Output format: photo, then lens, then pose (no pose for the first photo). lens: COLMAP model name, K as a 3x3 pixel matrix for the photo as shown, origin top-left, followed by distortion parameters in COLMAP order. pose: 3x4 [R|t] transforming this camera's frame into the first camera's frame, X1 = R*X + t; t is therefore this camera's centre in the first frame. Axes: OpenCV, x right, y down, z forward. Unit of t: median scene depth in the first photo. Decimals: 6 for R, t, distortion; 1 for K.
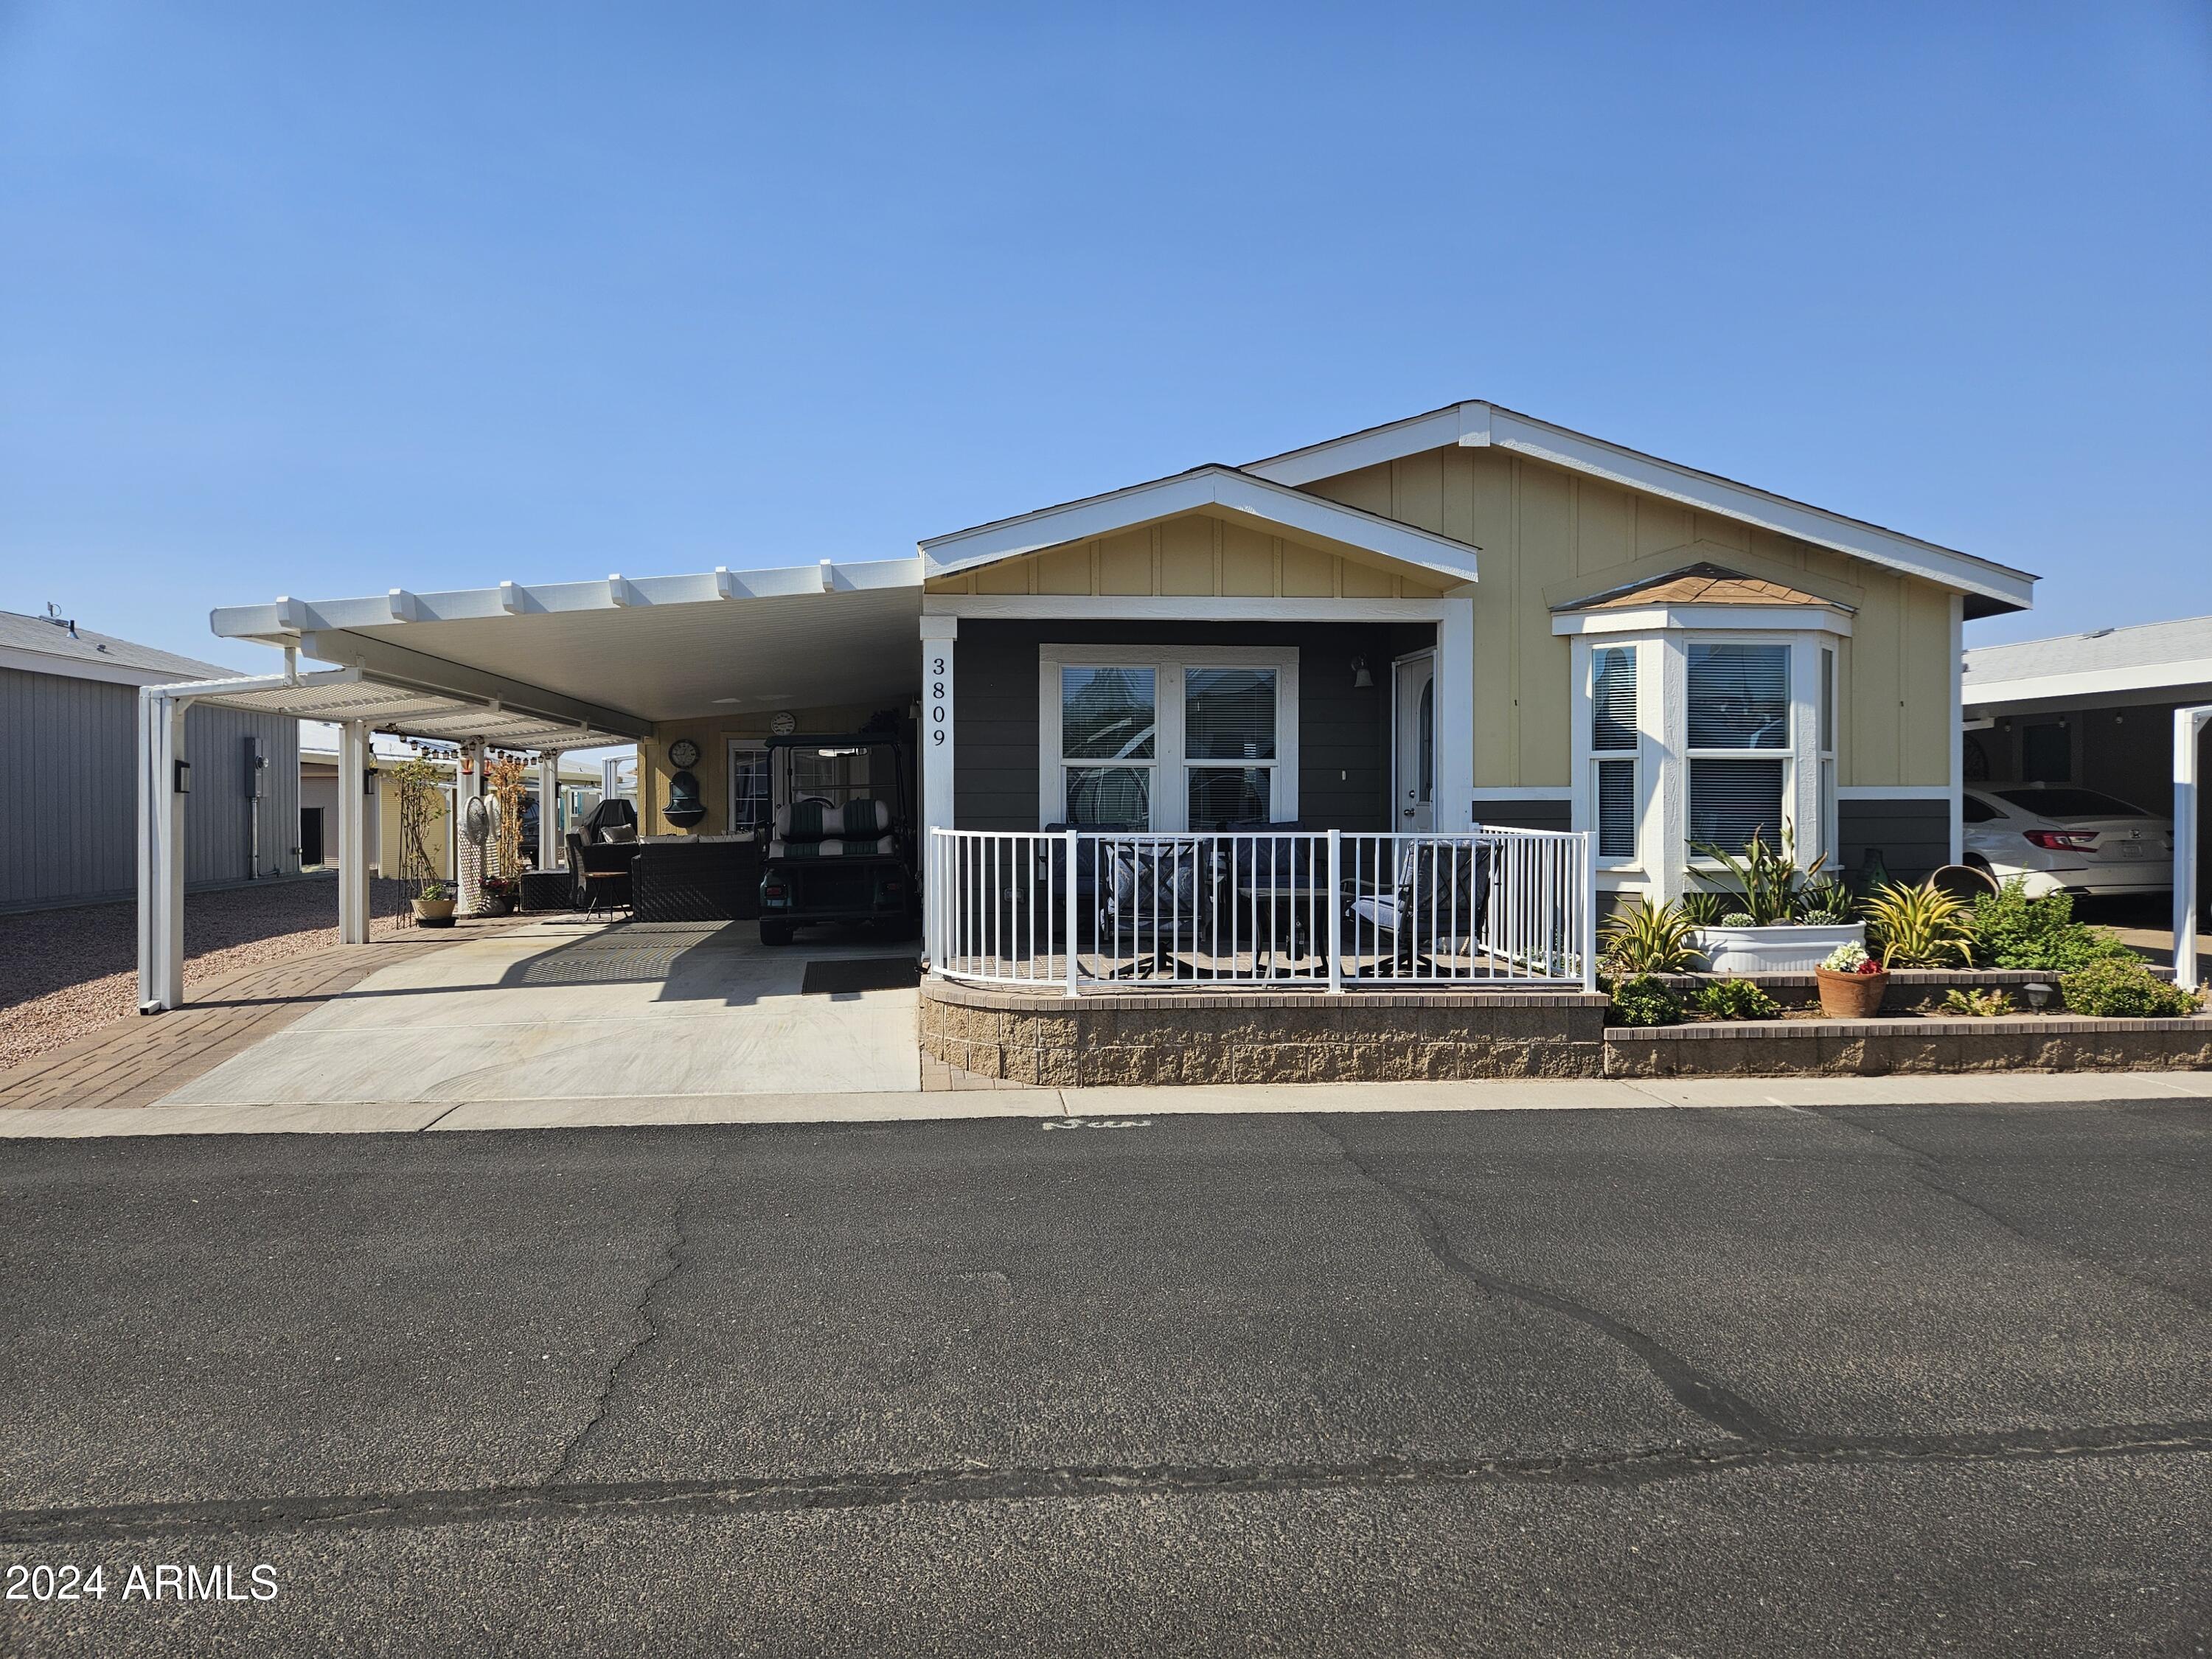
lens RADIAL K [[1455.9, 0, 1102.7], [0, 1455.9, 804.0], [0, 0, 1]] dist [0.003022, -0.053920]
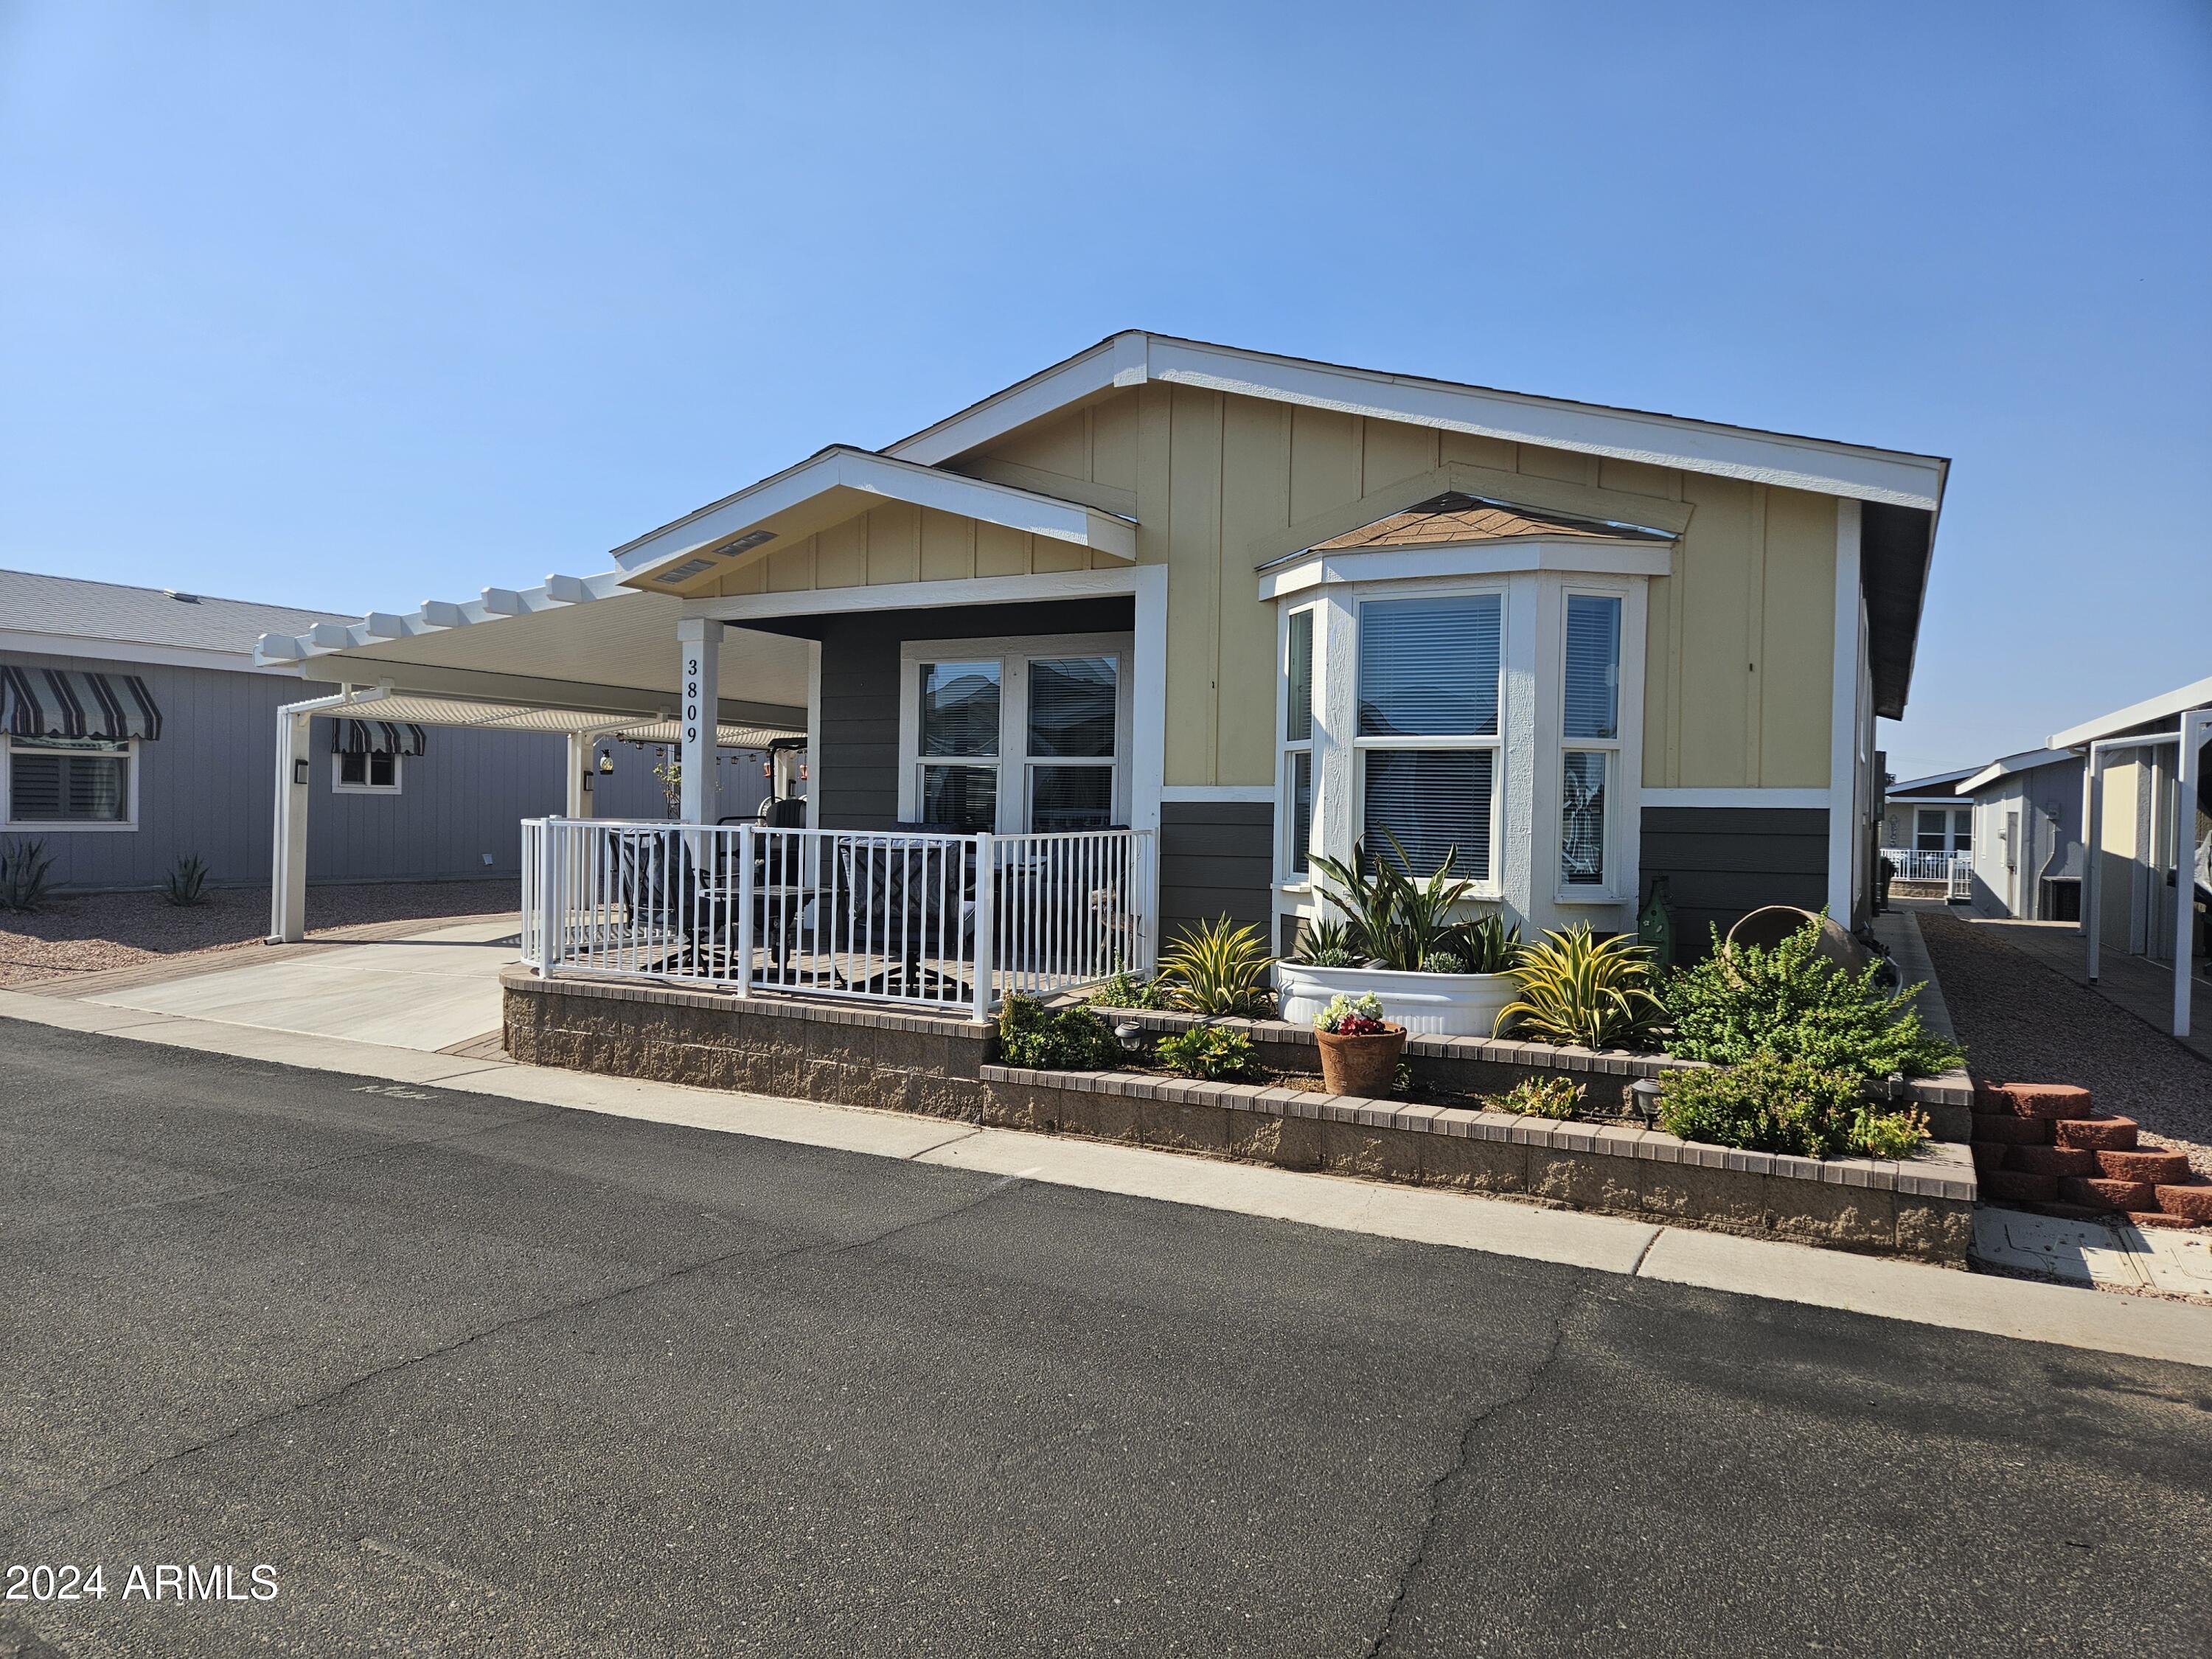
lens RADIAL K [[1513.4, 0, 1106.0], [0, 1513.4, 829.5], [0, 0, 1]] dist [-0.002156, -0.001473]
pose [[0.840272, 0.020526, -0.541777, 0.815625], [-0.017710, 0.999789, 0.010411, 0.006142], [0.541876, 0.000847, 0.840458, 0.277423]]
